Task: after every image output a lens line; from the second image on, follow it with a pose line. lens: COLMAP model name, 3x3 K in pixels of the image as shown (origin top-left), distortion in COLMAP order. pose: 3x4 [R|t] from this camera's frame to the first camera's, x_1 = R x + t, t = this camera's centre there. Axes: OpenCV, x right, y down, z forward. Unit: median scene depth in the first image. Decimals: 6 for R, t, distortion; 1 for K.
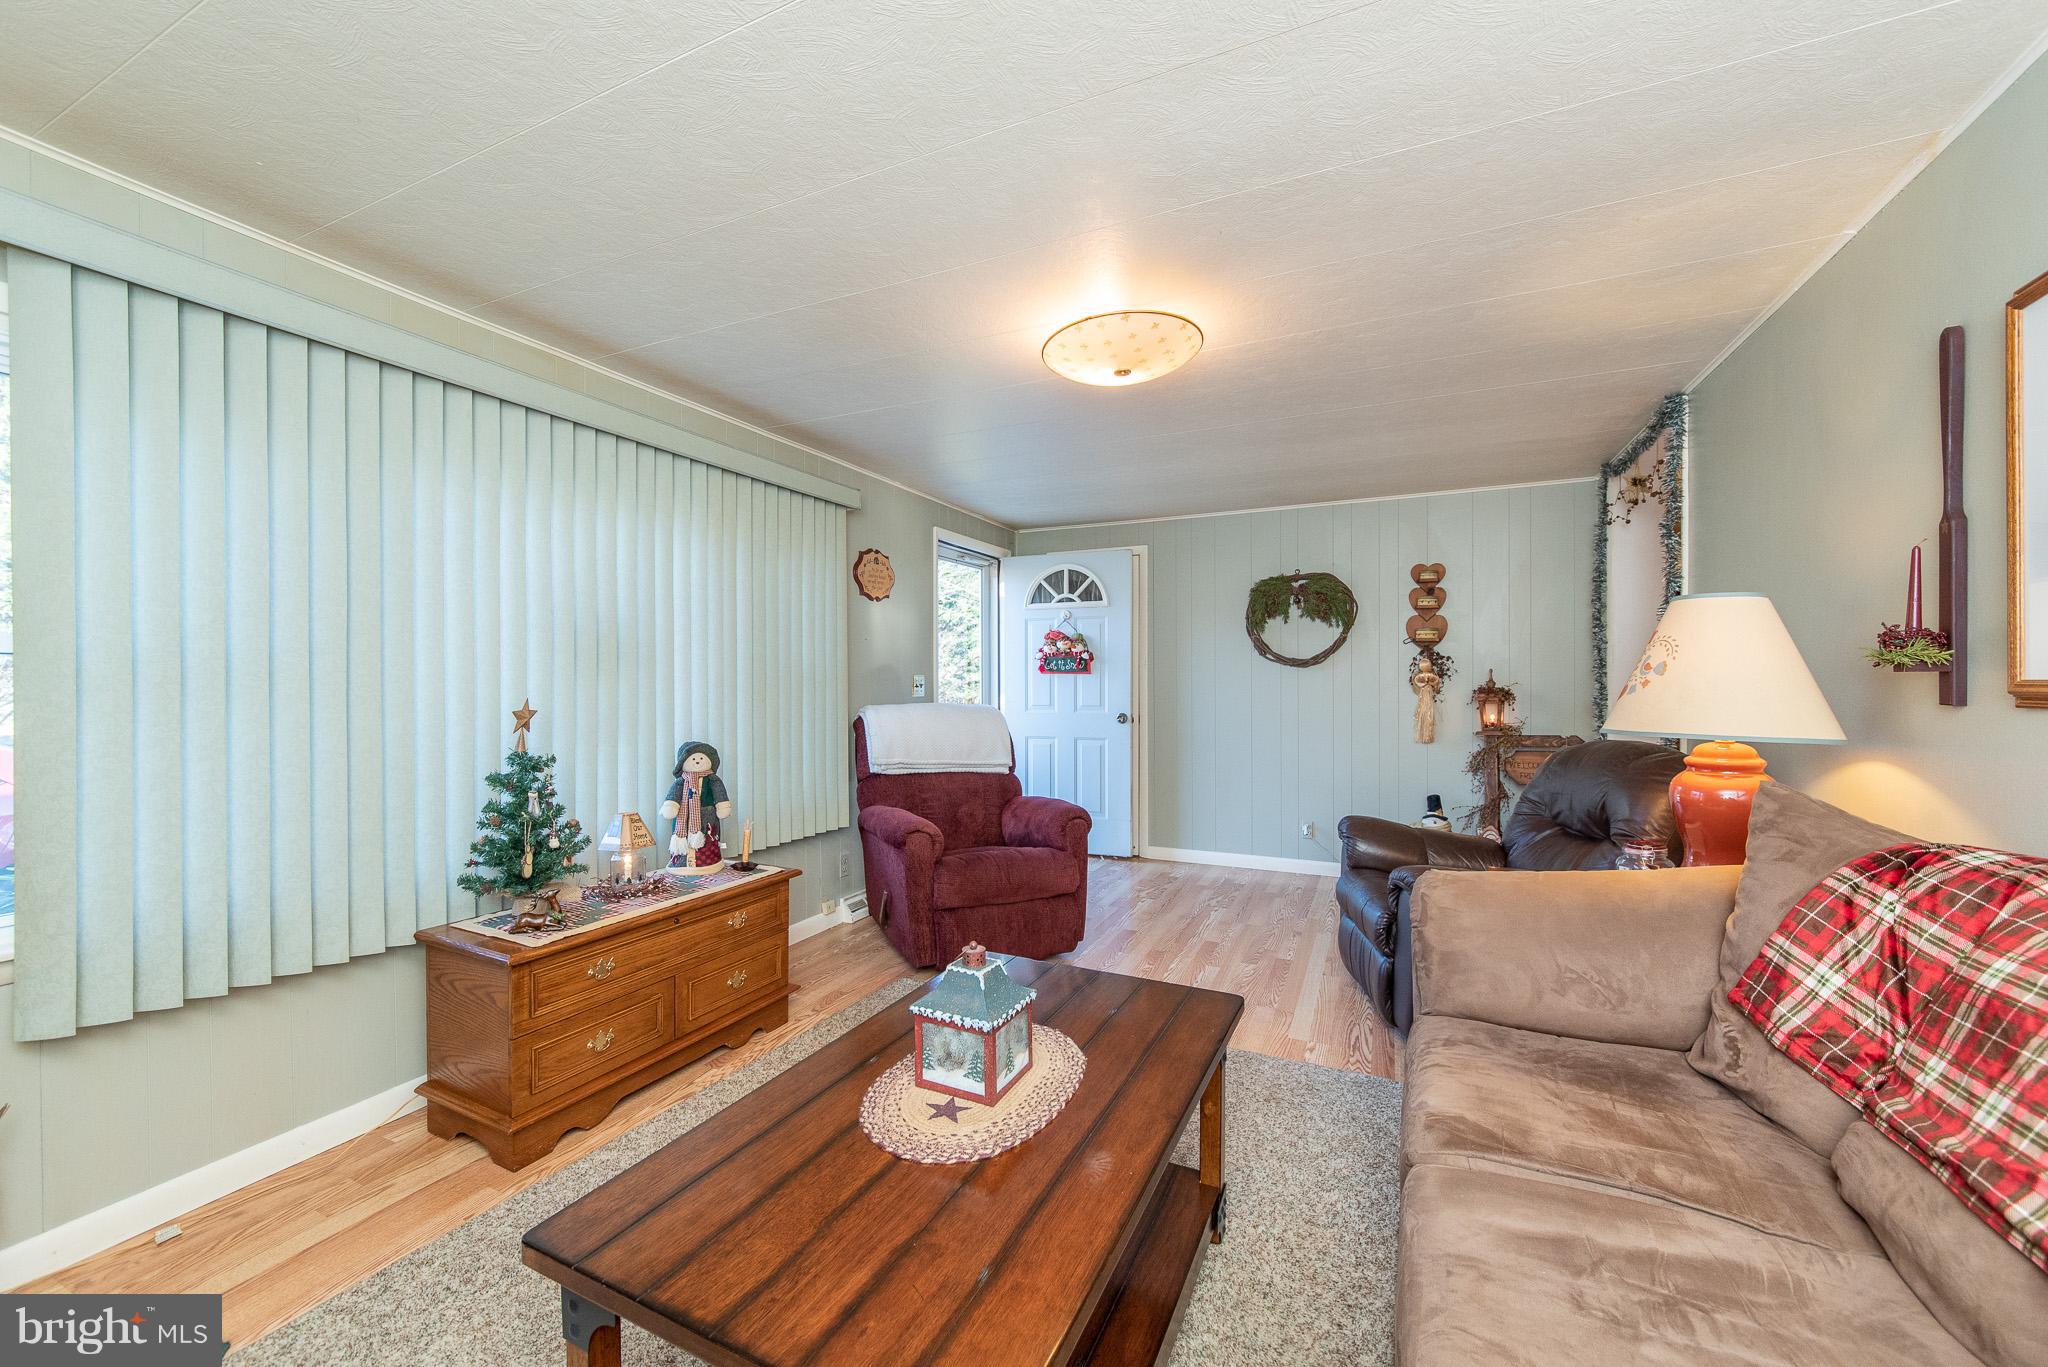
lens RADIAL K [[766.5, 0, 1024.0], [0, 766.5, 683.5], [0, 0, 1]] dist [0.000537, -0.000012]
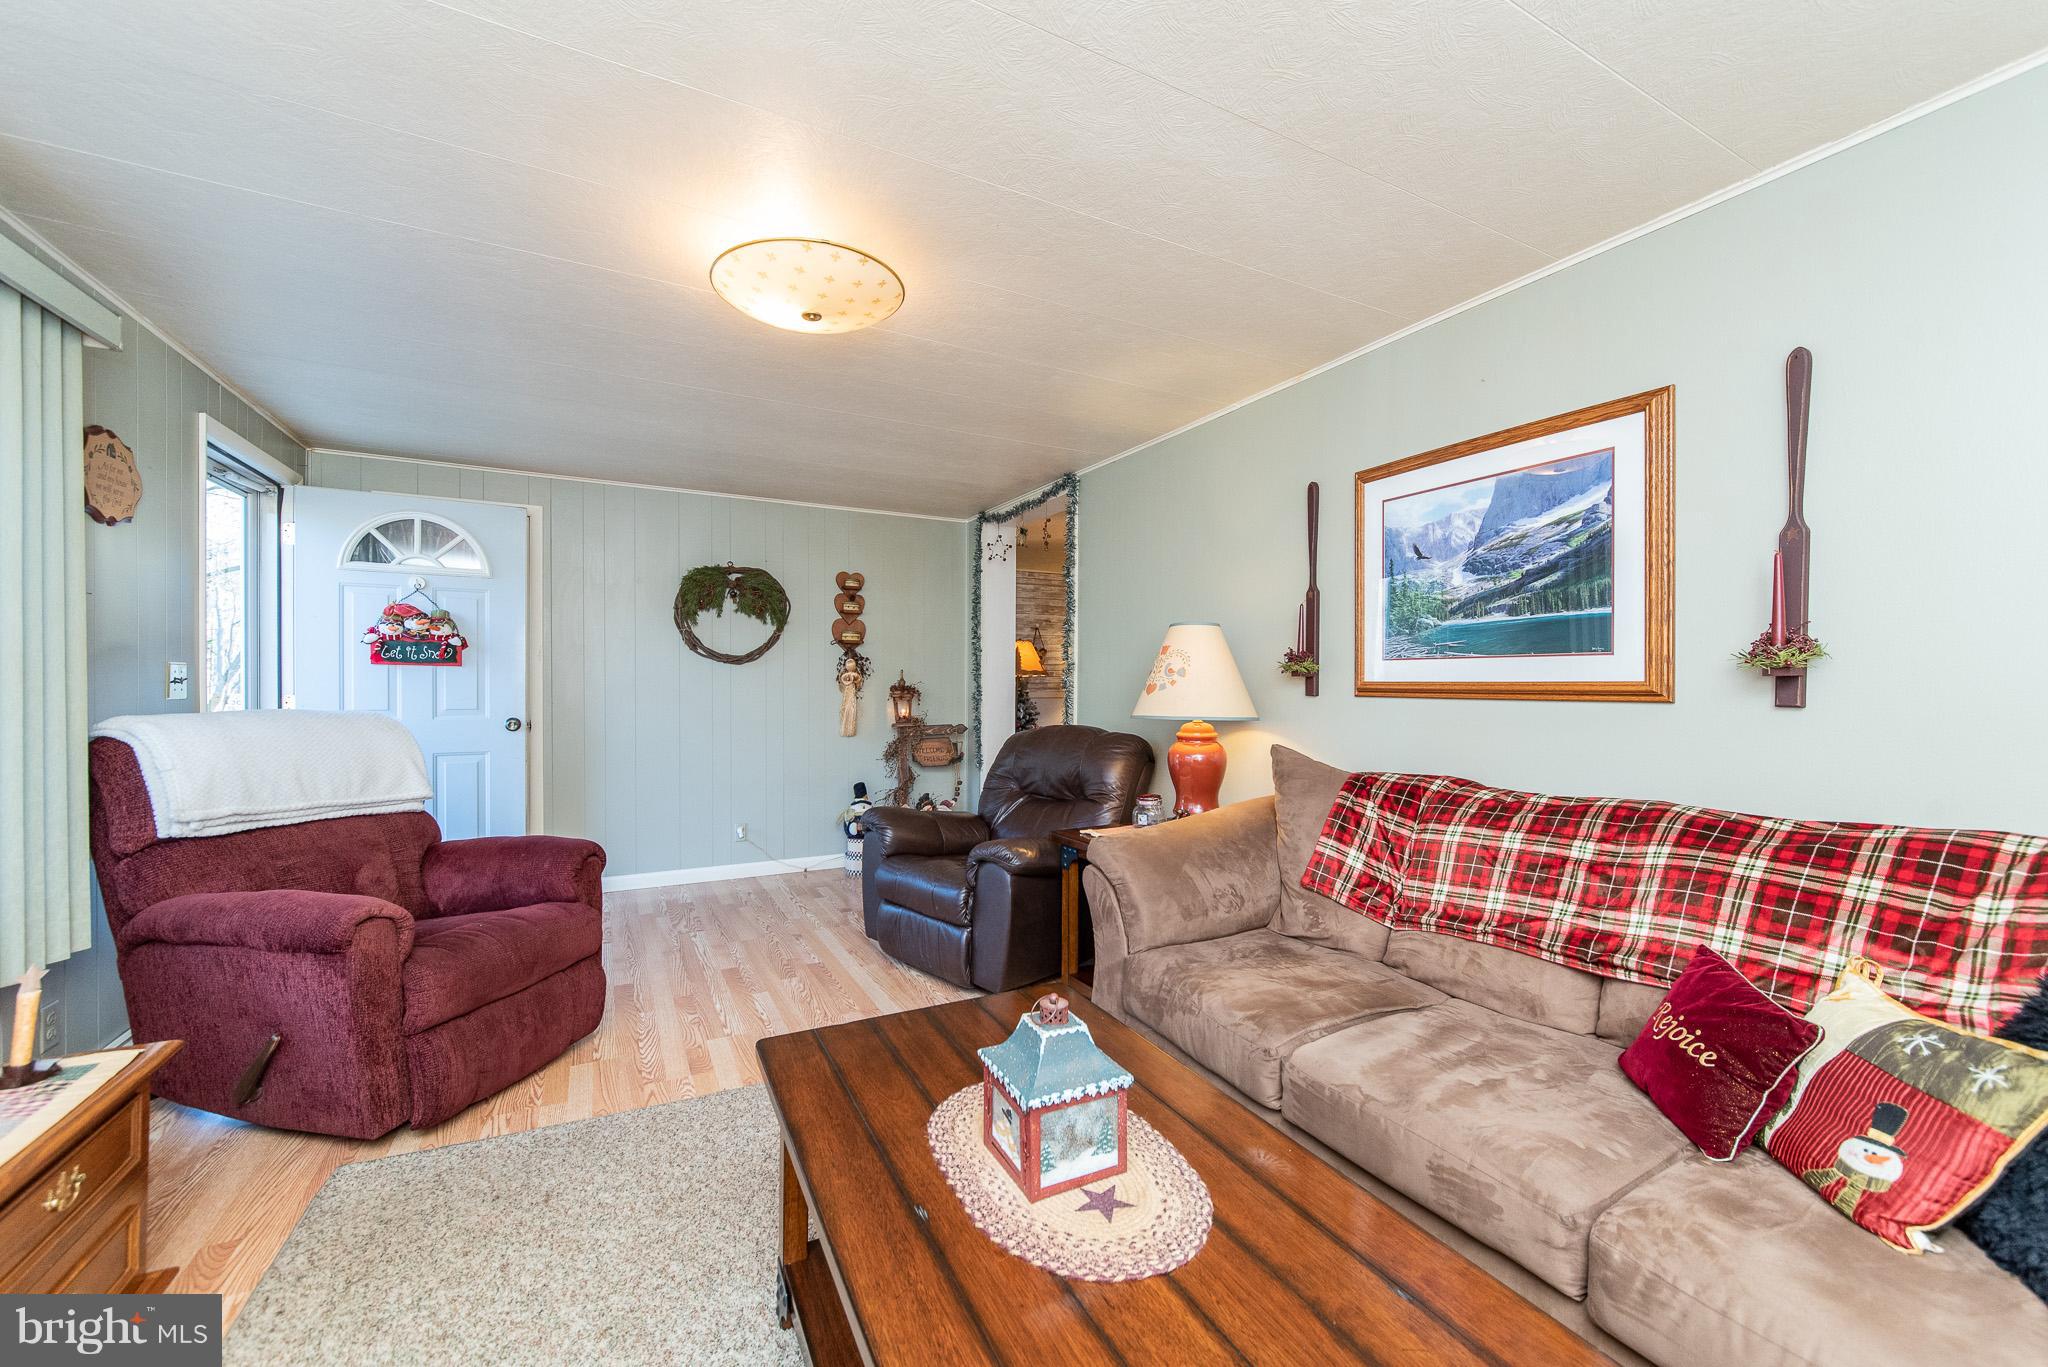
lens RADIAL K [[784.4, 0, 970.3], [0, 784.4, 684.2], [0, 0, 1]] dist [-0.000543, -0.000162]
pose [[0.619988, 0.003012, 0.784605, -0.256457], [-0.005761, 0.999983, 0.000714, 0.001778], [-0.784590, -0.004963, 0.619995, 0.181537]]
